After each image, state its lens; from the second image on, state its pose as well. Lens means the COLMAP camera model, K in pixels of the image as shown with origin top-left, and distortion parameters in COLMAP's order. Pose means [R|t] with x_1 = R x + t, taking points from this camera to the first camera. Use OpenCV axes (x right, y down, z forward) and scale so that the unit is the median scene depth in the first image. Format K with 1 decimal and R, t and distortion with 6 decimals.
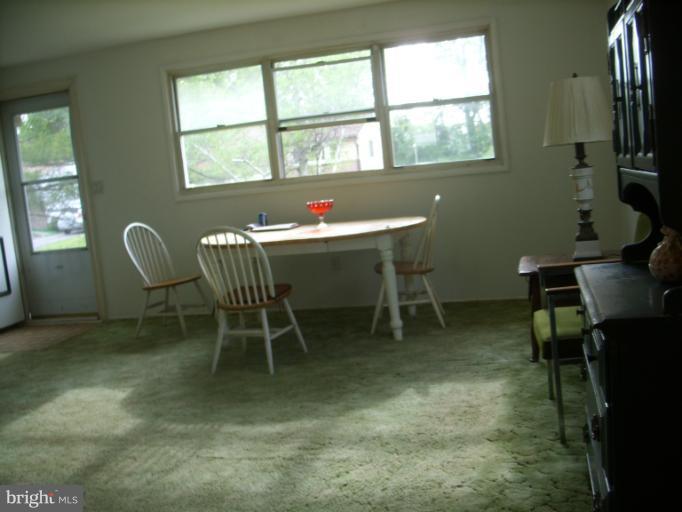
lens RADIAL K [[746.2, 0, 341.0], [0, 746.2, 256.0], [0, 0, 1]] dist [-0.200817, 0.006570]
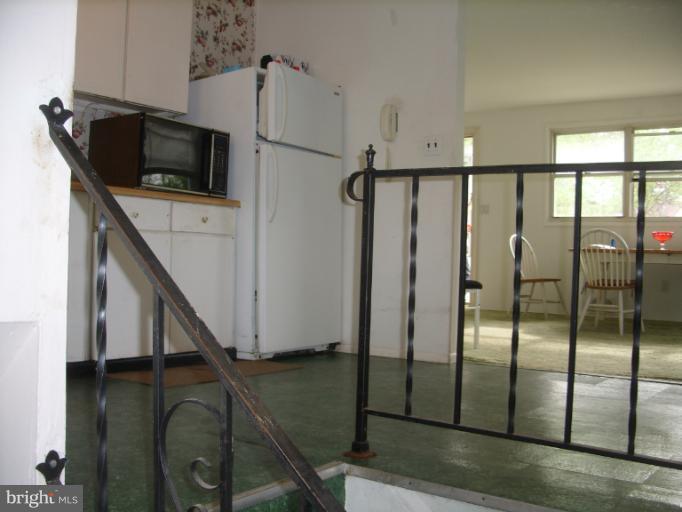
lens RADIAL K [[796.7, 0, 341.0], [0, 796.7, 256.0], [0, 0, 1]] dist [-0.019158, -0.018894]
pose [[0.929548, 0.118832, -0.349025, -0.057262], [-0.152337, 0.985842, -0.070068, 0.146168], [0.335757, 0.118302, 0.934490, -0.503412]]
